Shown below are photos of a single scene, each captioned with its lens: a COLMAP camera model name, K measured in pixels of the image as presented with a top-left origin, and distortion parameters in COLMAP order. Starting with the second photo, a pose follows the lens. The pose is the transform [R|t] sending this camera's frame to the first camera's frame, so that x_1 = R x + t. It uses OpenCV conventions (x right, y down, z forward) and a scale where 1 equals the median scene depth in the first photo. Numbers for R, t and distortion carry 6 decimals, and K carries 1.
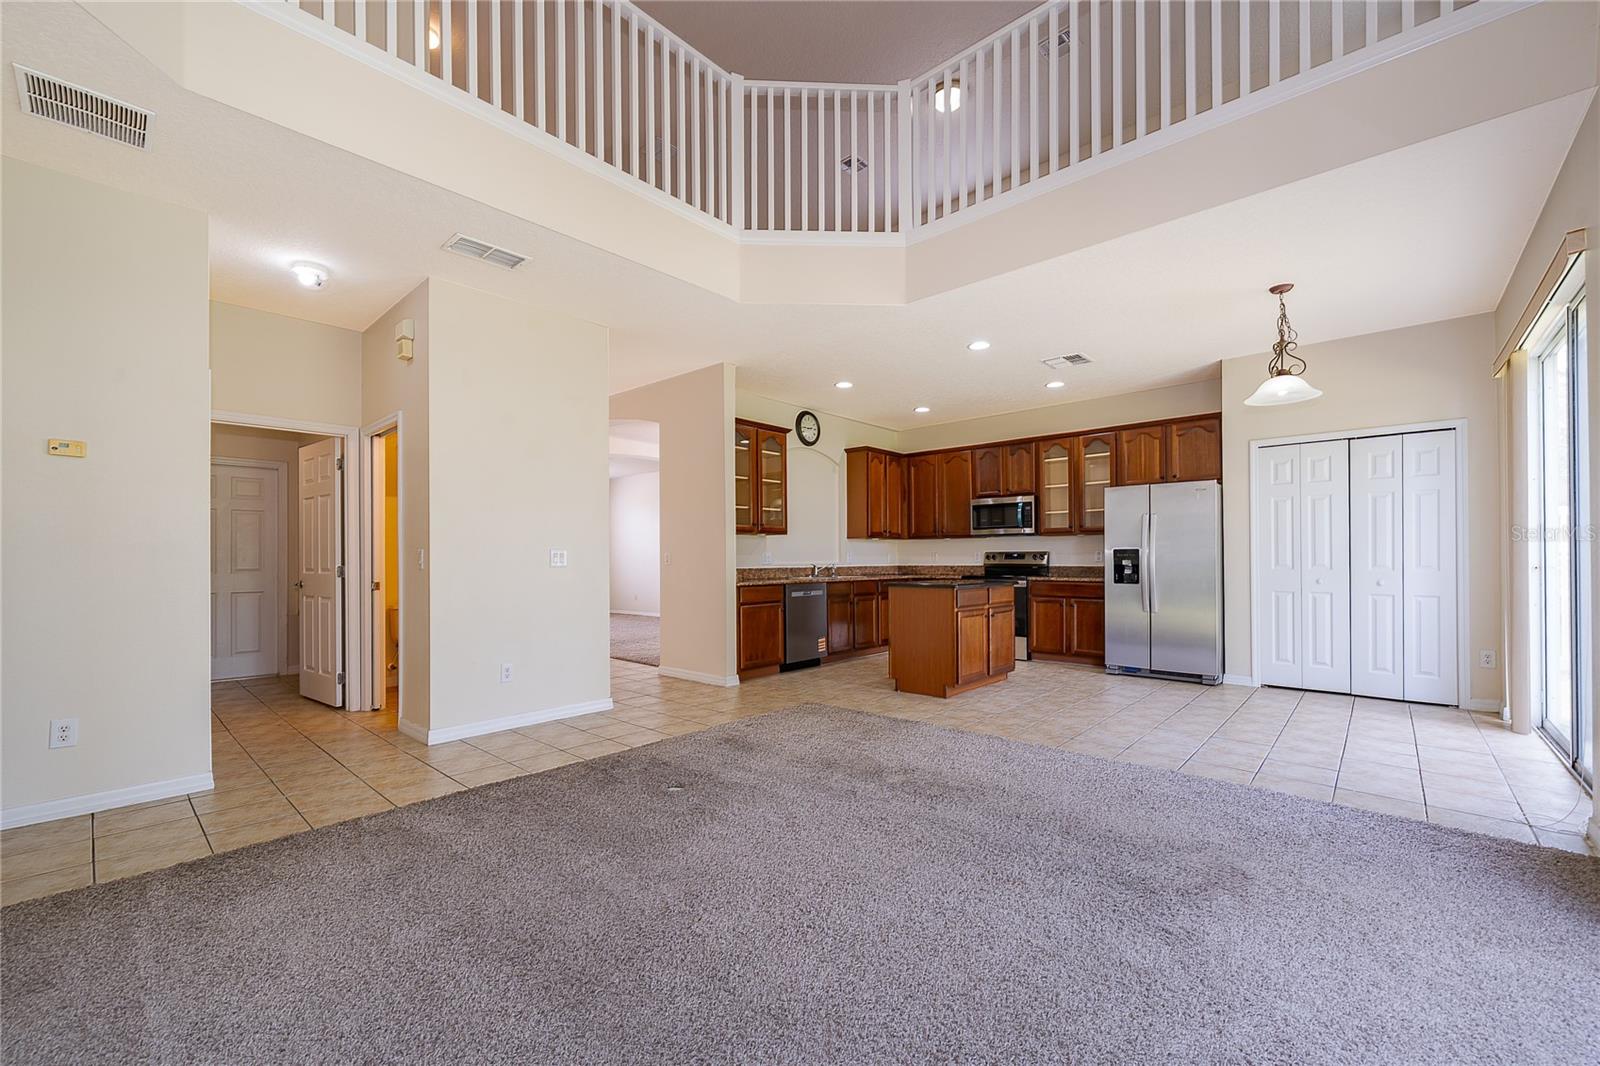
lens RADIAL K [[640.4, 0, 799.7], [0, 640.4, 559.9], [0, 0, 1]] dist [-0.002477, -0.000081]
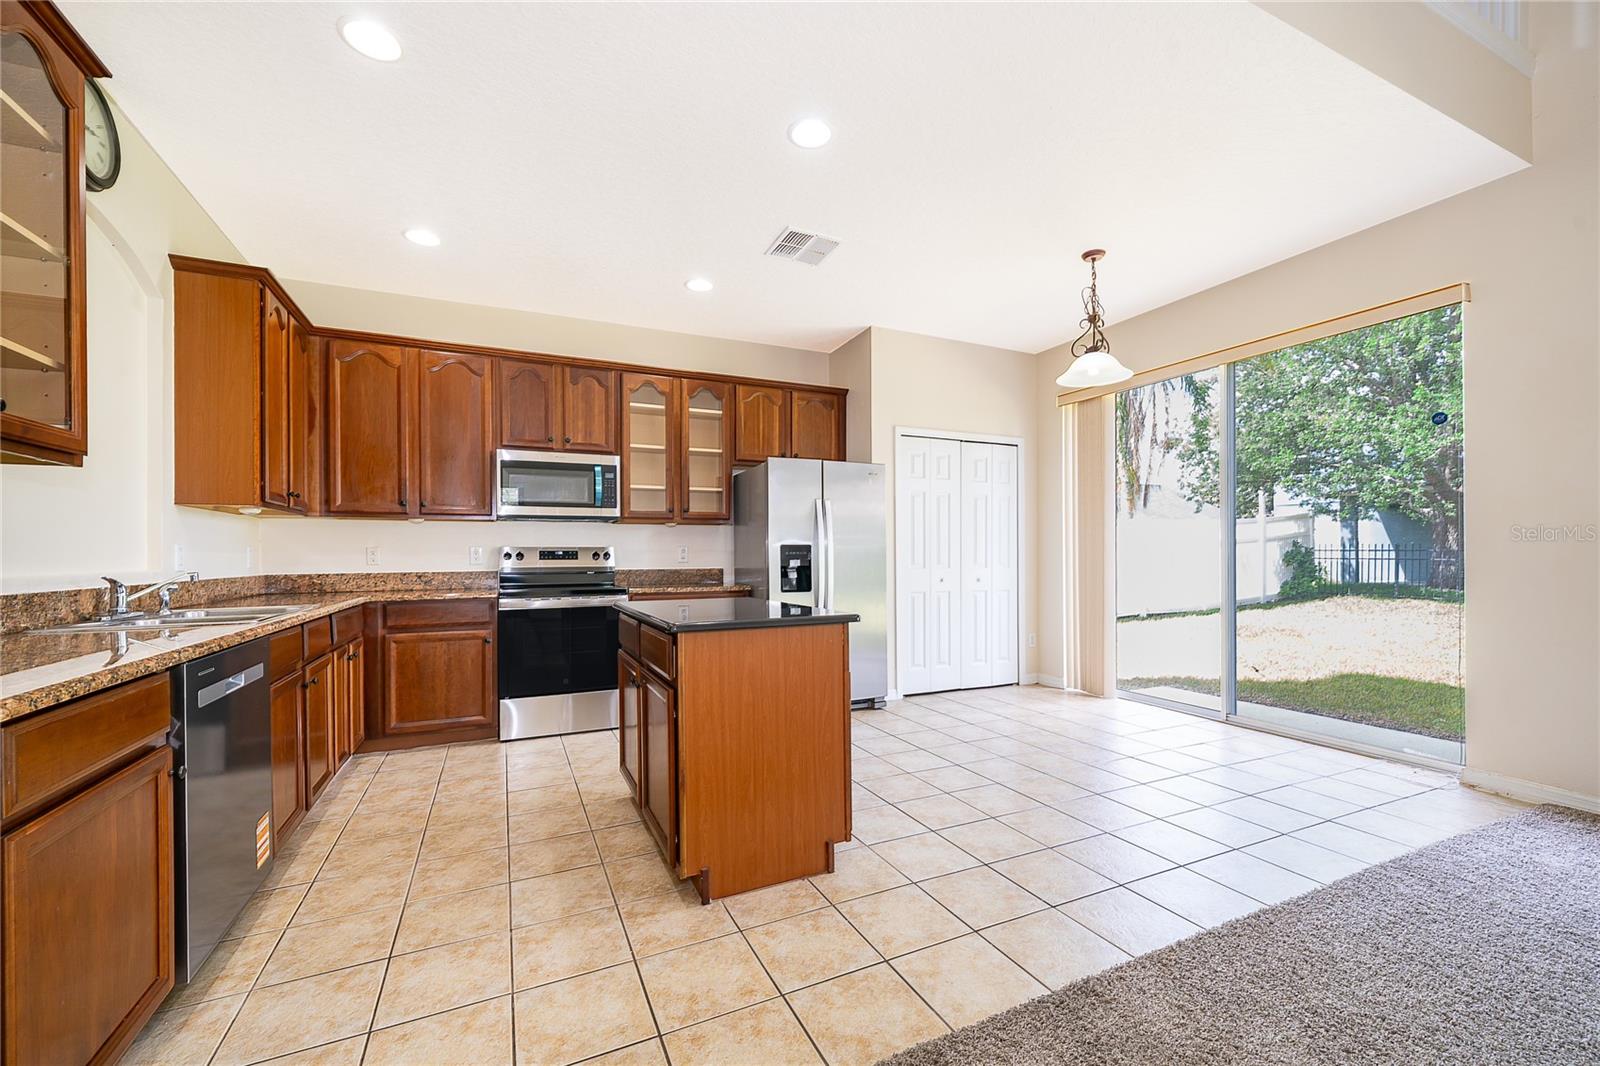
lens RADIAL K [[640.4, 0, 796.3], [0, 640.4, 555.5], [0, 0, 1]] dist [-0.002477, -0.000081]
pose [[0.391253, 0.002498, 0.920280, -0.144228], [0.005004, 0.999976, -0.004842, -0.000932], [-0.920270, 0.006500, 0.391231, 0.635435]]
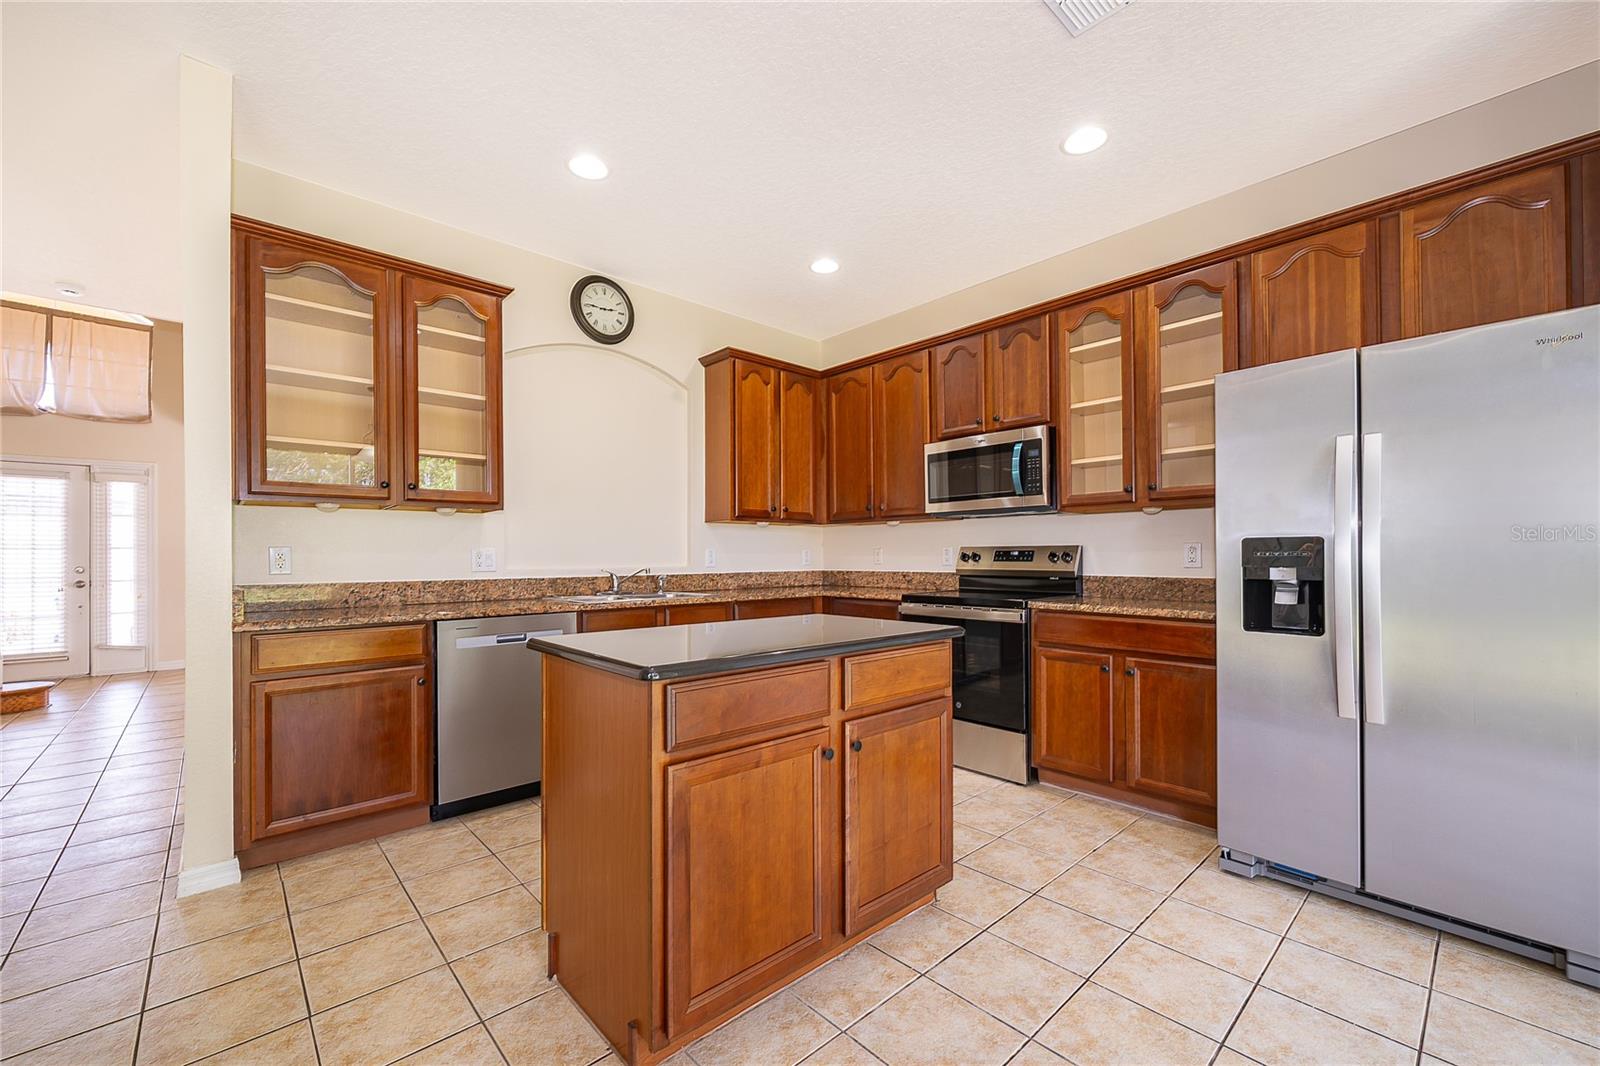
lens RADIAL K [[640.4, 0, 797.9], [0, 640.4, 552.8], [0, 0, 1]] dist [-0.002477, -0.000081]
pose [[0.995485, 0.000240, -0.094917, 0.243279], [-0.000781, 0.999984, -0.005662, -0.005271], [0.094914, 0.005710, 0.995469, 0.548679]]
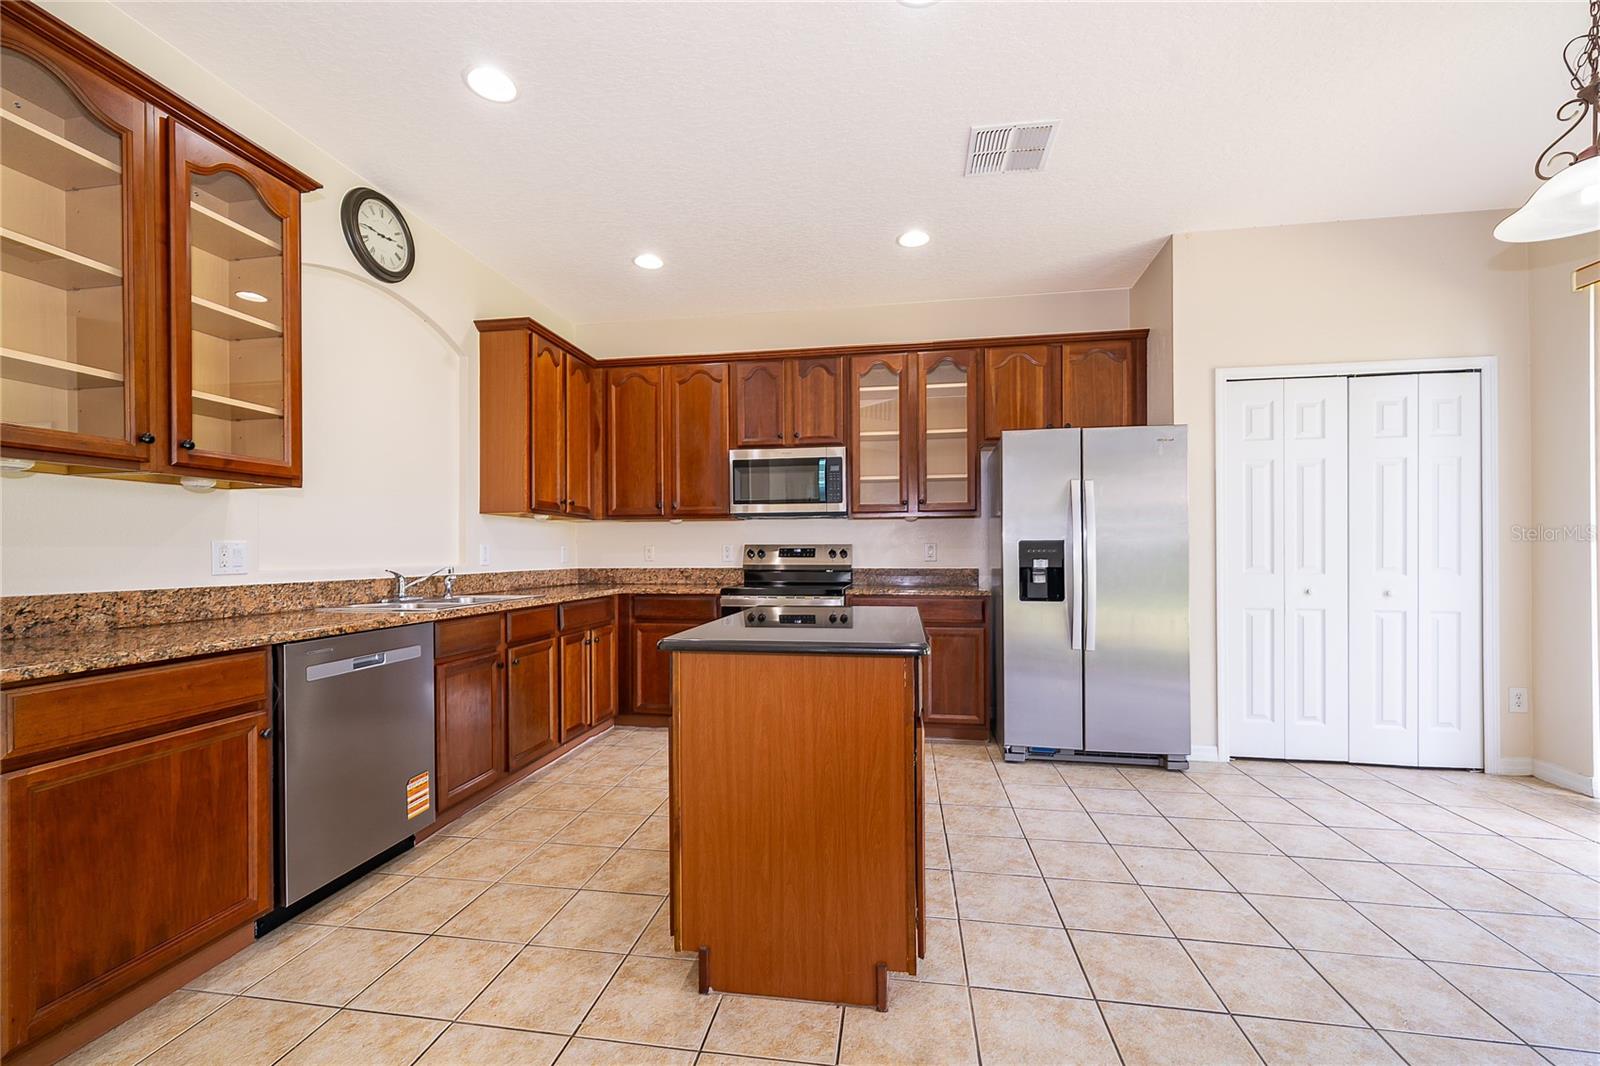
lens RADIAL K [[640.4, 0, 796.5], [0, 640.4, 551.2], [0, 0, 1]] dist [-0.002477, -0.000081]
pose [[0.840073, 0.002945, 0.542466, 0.017113], [0.000342, 0.999982, -0.005958, -0.003489], [-0.542474, 0.005191, 0.840057, 0.570391]]
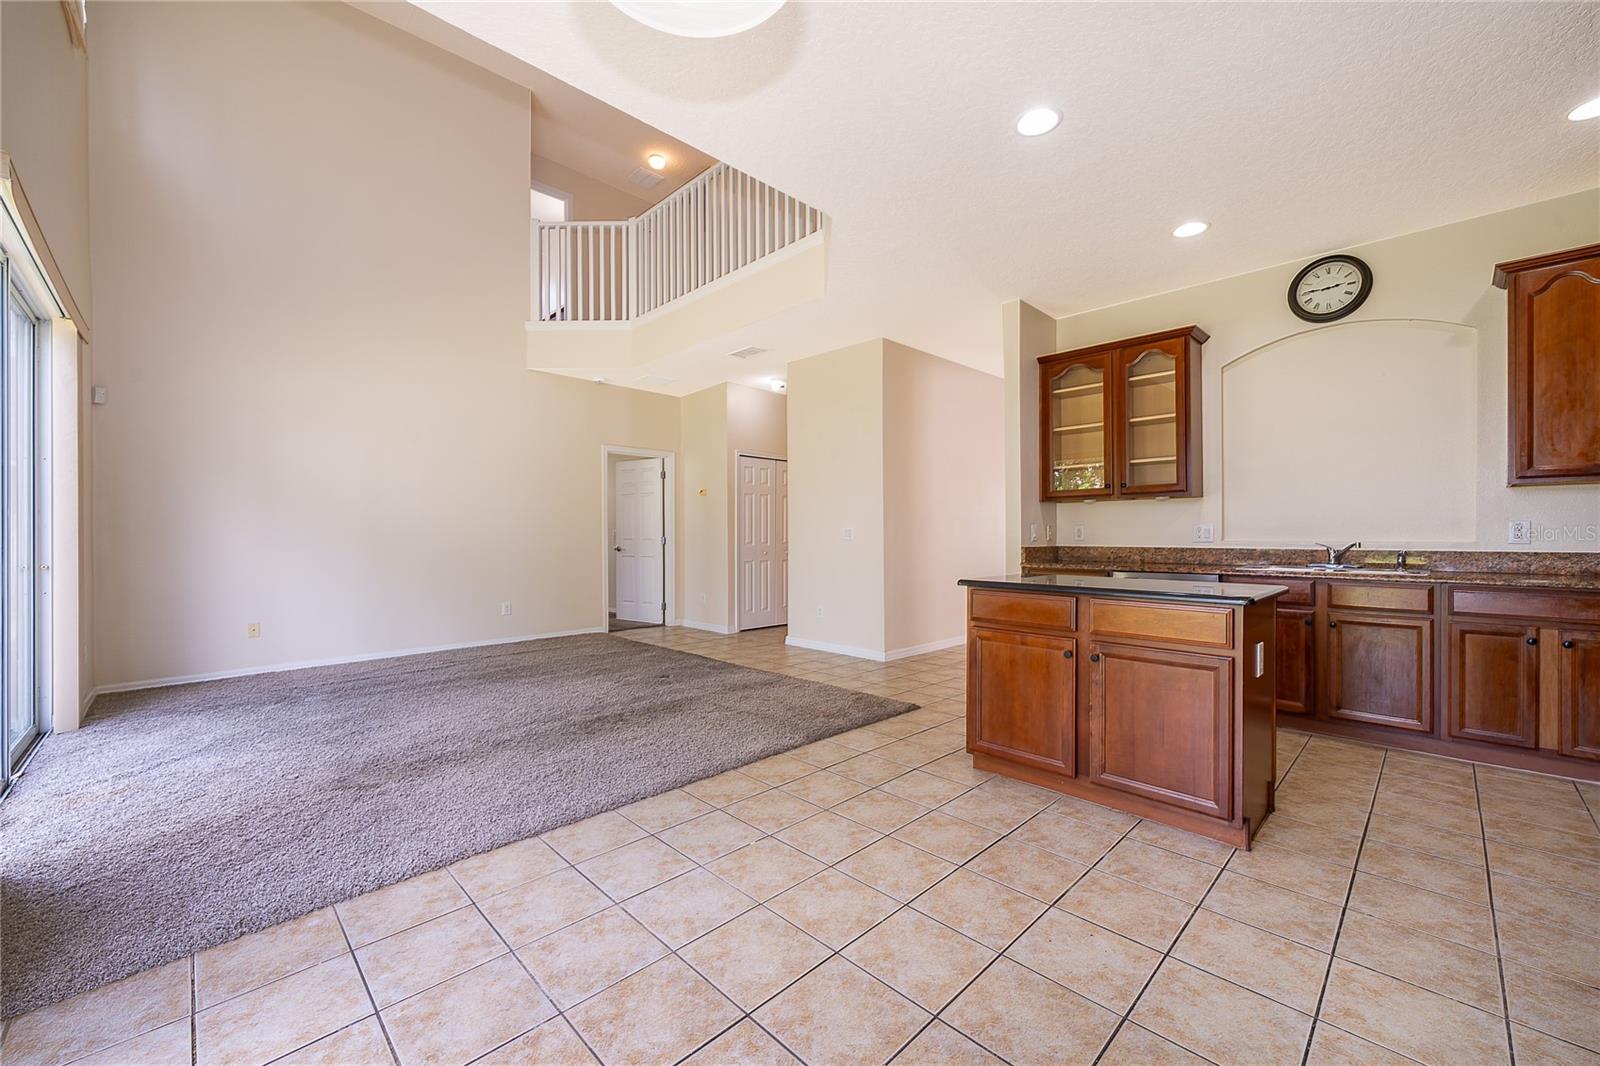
lens RADIAL K [[640.4, 0, 799.9], [0, 640.4, 533.7], [0, 0, 1]] dist [-0.002477, -0.000081]
pose [[-0.056068, 0.005600, -0.998411, 0.630135], [0.000860, 0.999984, 0.005561, -0.005604], [0.998427, -0.000546, -0.056072, 0.652211]]
